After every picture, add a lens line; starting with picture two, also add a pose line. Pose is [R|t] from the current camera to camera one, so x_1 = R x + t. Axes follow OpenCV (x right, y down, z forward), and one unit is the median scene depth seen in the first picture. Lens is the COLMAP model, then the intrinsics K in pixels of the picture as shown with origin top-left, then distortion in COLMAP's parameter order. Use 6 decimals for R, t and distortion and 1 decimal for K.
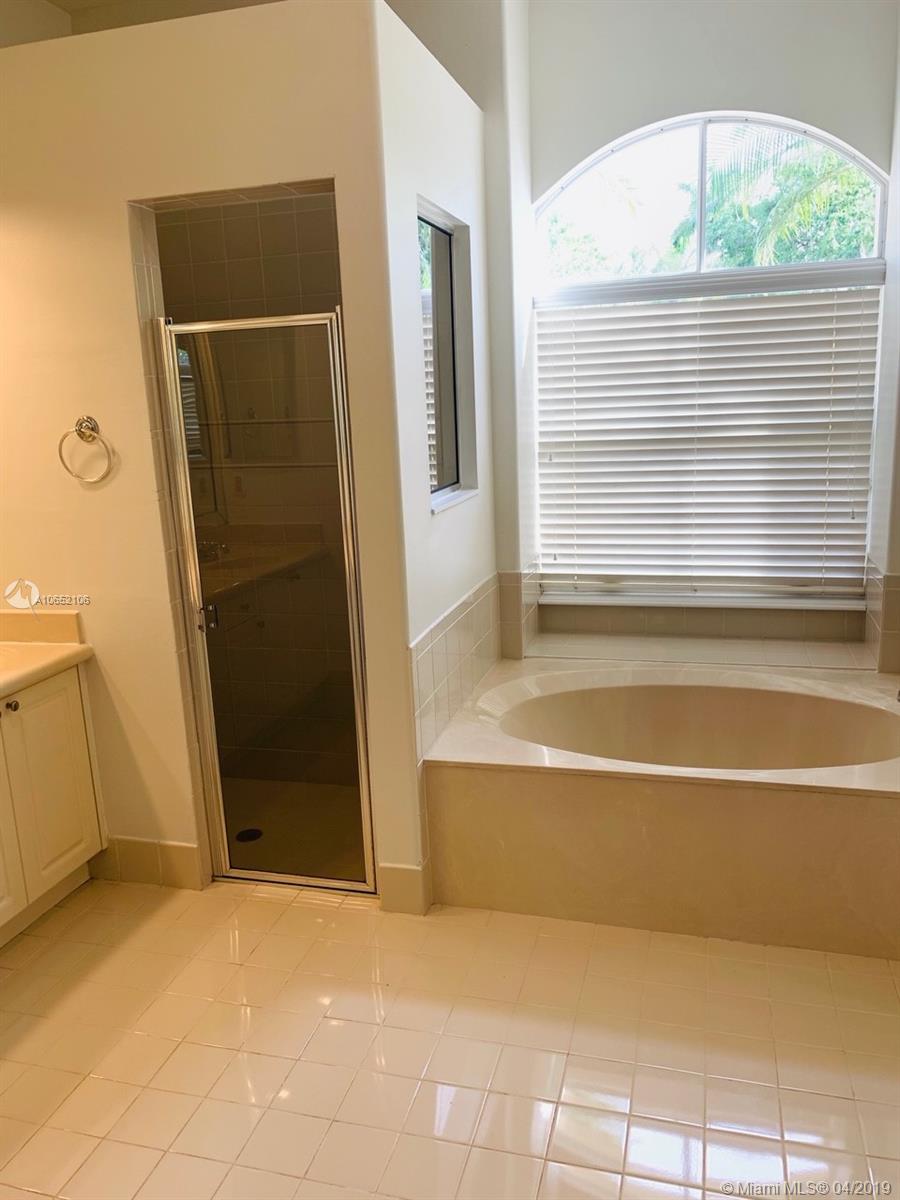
lens RADIAL K [[925.7, 0, 454.9], [0, 925.7, 603.3], [0, 0, 1]] dist [0.050714, -0.083566]
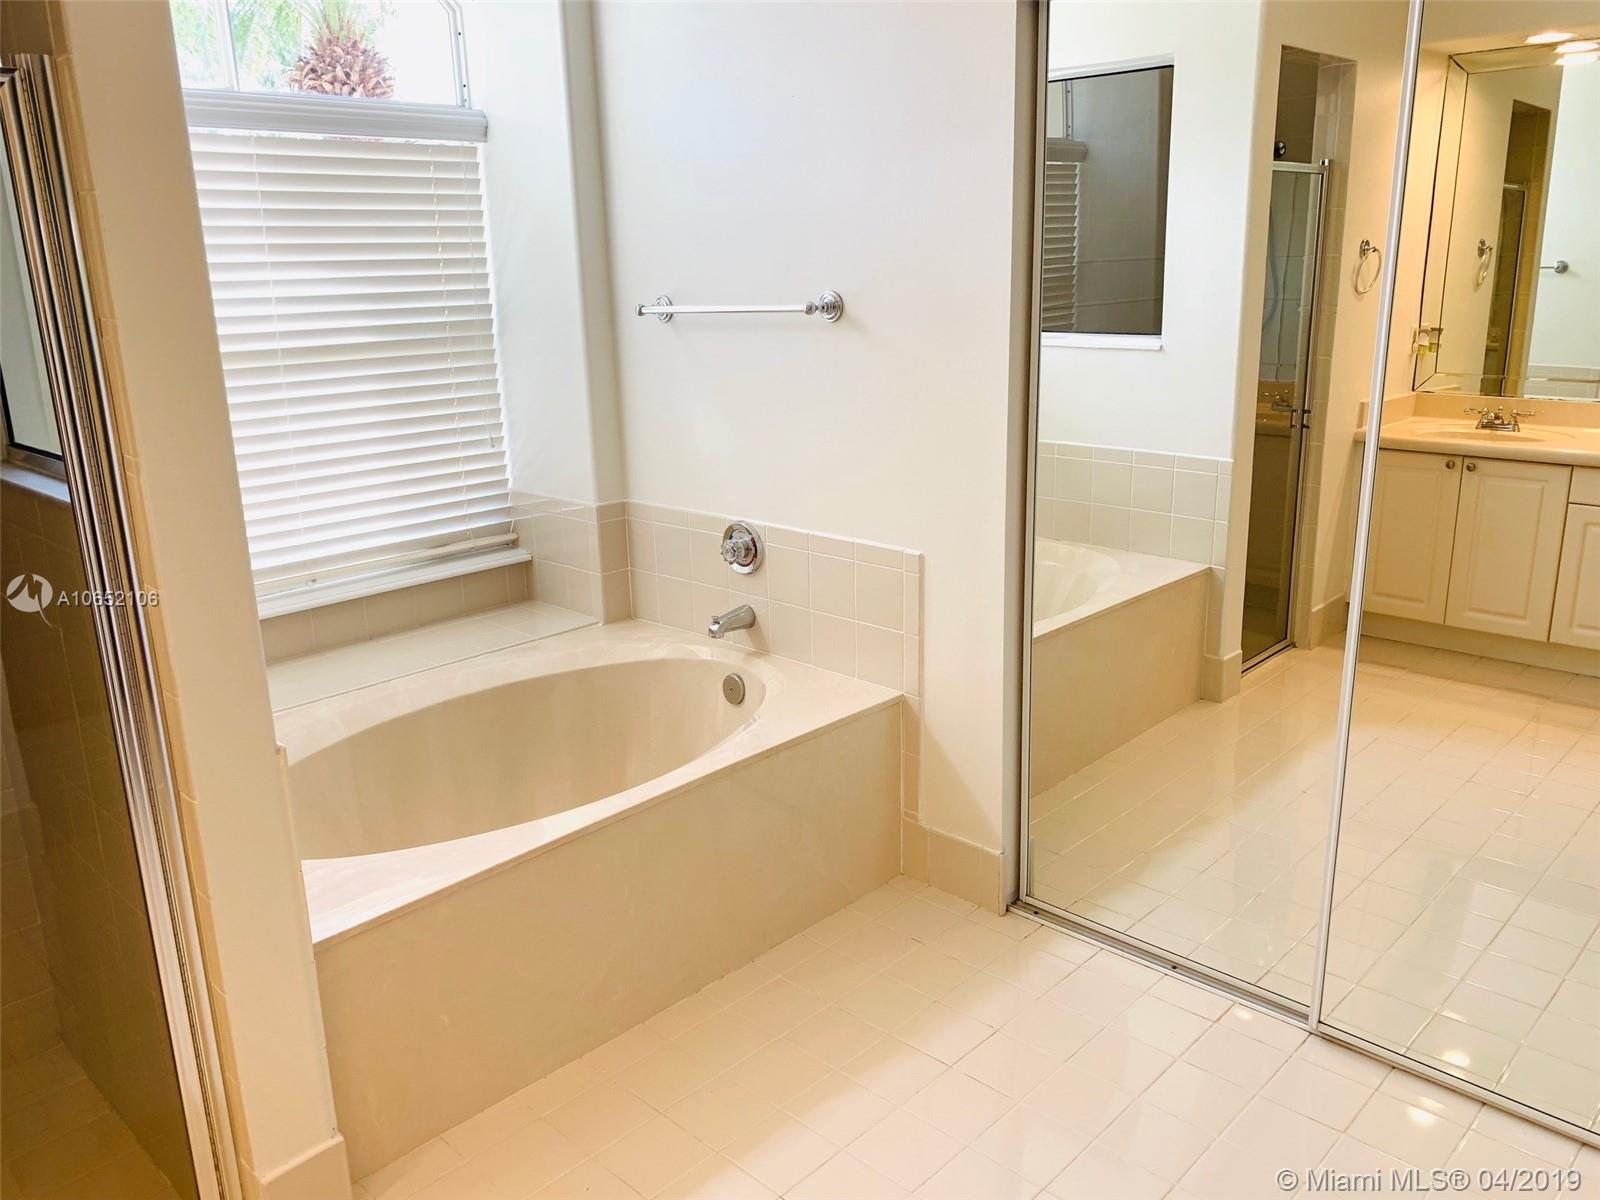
lens RADIAL K [[1234.3, 0, 803.9], [0, 1234.3, 595.0], [0, 0, 1]] dist [0.050714, -0.083566]
pose [[0.478046, -0.203168, 0.854514, -0.358773], [0.199896, 0.972516, 0.119395, -0.043234], [-0.855285, 0.113737, 0.505520, 0.279600]]
